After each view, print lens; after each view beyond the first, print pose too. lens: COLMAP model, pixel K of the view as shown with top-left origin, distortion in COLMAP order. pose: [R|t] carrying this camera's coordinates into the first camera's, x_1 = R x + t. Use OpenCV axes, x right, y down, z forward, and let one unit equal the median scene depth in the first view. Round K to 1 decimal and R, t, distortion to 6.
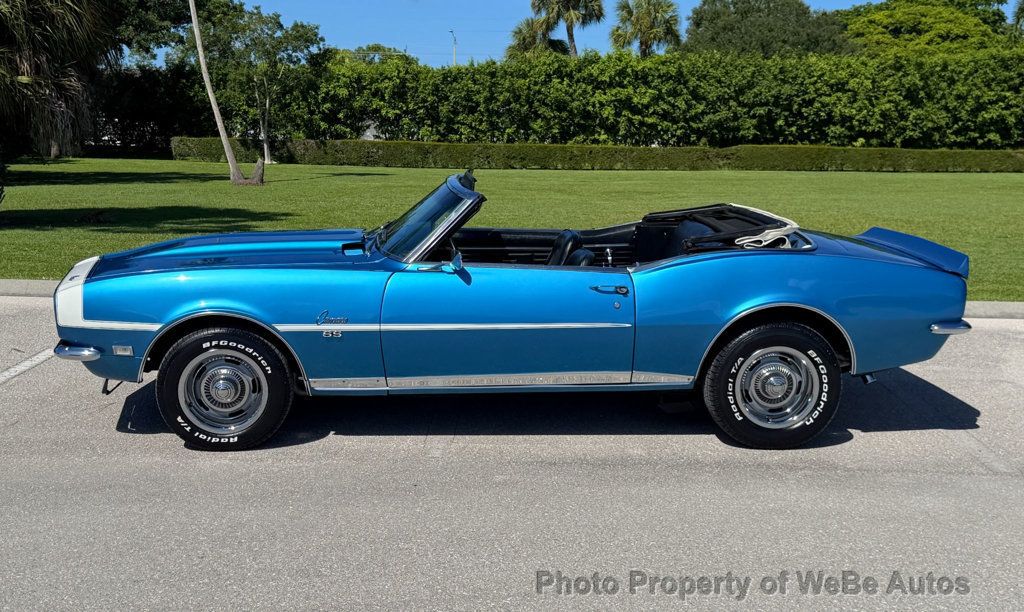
lens RADIAL K [[1265.3, 0, 518.1], [0, 1265.3, 319.4], [0, 0, 1]] dist [0.225614, -0.529453]
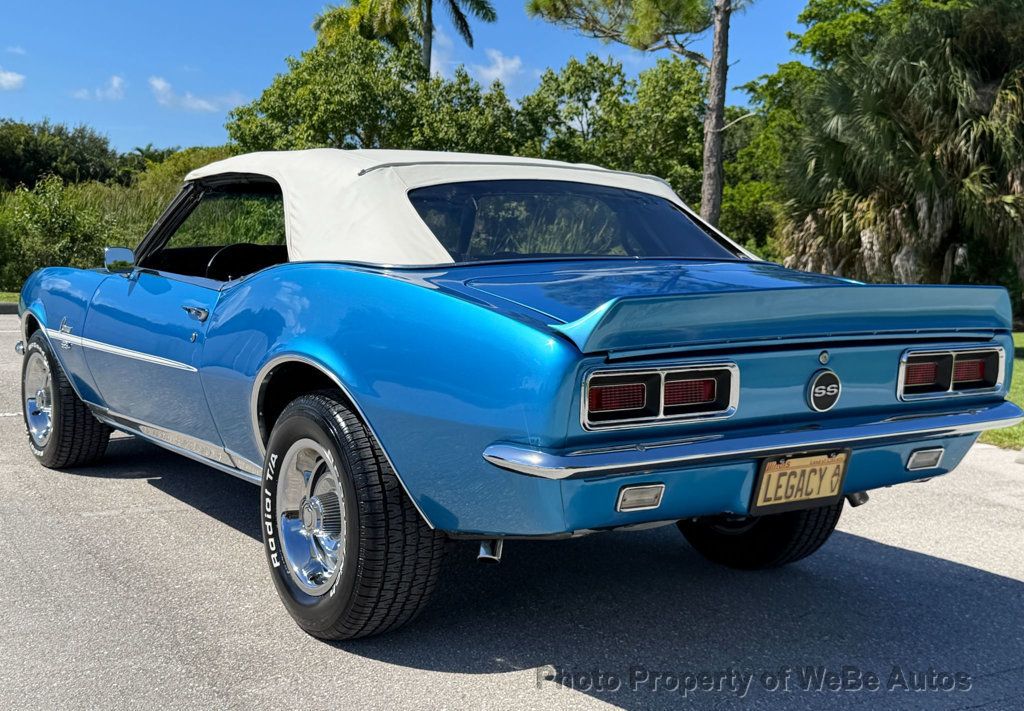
lens RADIAL K [[1203.3, 0, 498.3], [0, 1203.3, 394.3], [0, 0, 1]] dist [0.229929, -0.551364]
pose [[0.504044, 0.107310, -0.856985, 0.064924], [-0.166812, 0.985664, 0.025310, -0.002279], [0.847415, 0.130198, 0.514719, 0.076740]]
